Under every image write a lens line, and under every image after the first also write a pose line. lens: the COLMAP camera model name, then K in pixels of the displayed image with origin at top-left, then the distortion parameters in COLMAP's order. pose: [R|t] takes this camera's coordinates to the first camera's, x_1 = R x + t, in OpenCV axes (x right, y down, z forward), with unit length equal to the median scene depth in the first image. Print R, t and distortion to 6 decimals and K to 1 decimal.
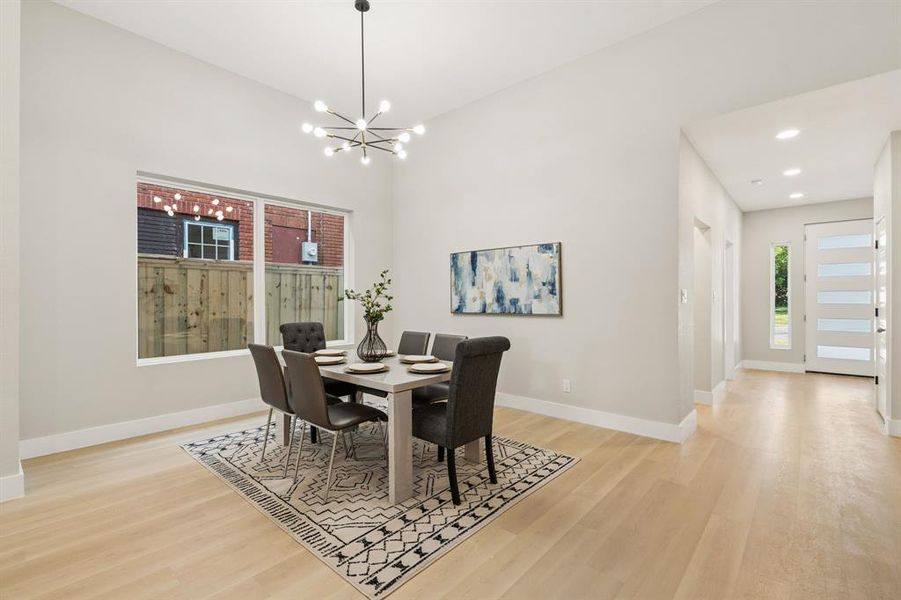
lens RADIAL K [[392.6, 0, 450.5], [0, 392.6, 300.0], [0, 0, 1]] dist [-0.001628, -0.000110]
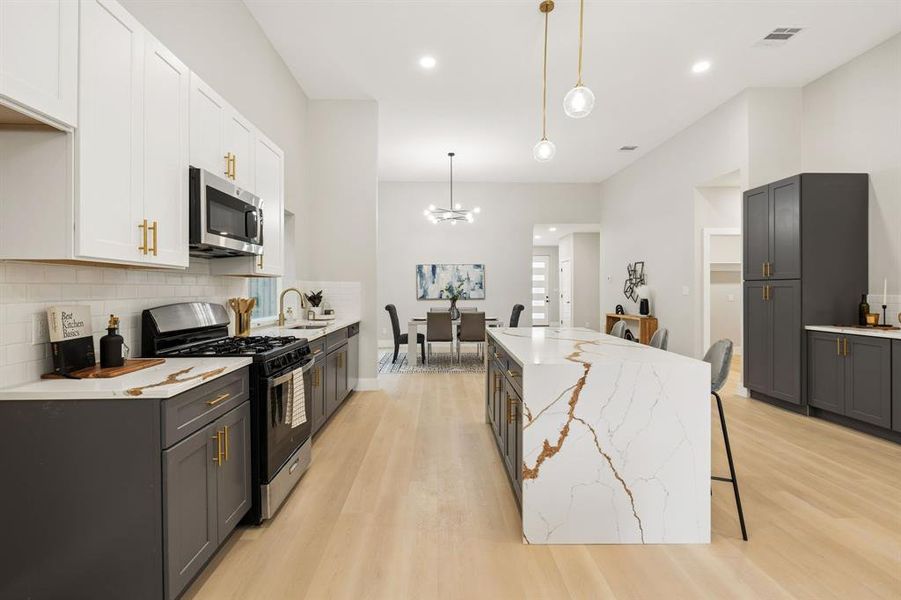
lens RADIAL K [[412.3, 0, 450.5], [0, 412.3, 300.0], [0, 0, 1]] dist [0.001389, 0.000275]
pose [[0.734979, -0.016230, 0.677896, -1.365043], [0.004027, 0.999800, 0.019571, 0.002534], [-0.678078, -0.011655, 0.734897, -0.527750]]
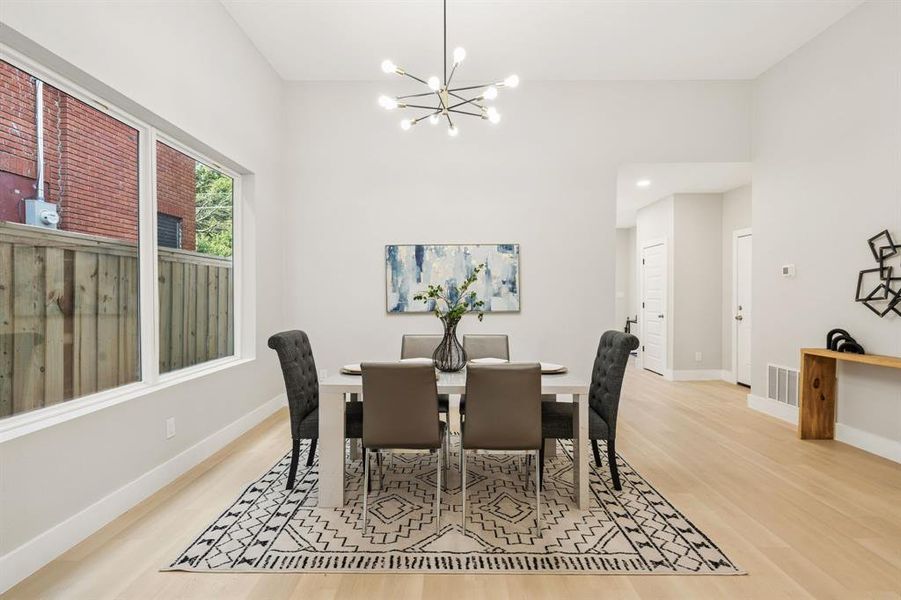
lens RADIAL K [[412.3, 0, 450.5], [0, 412.3, 300.0], [0, 0, 1]] dist [0.001389, 0.000275]
pose [[0.764325, -0.006175, 0.644801, -0.588948], [0.002048, 0.999972, 0.007150, -0.001688], [-0.644828, -0.004144, 0.764317, 0.247350]]
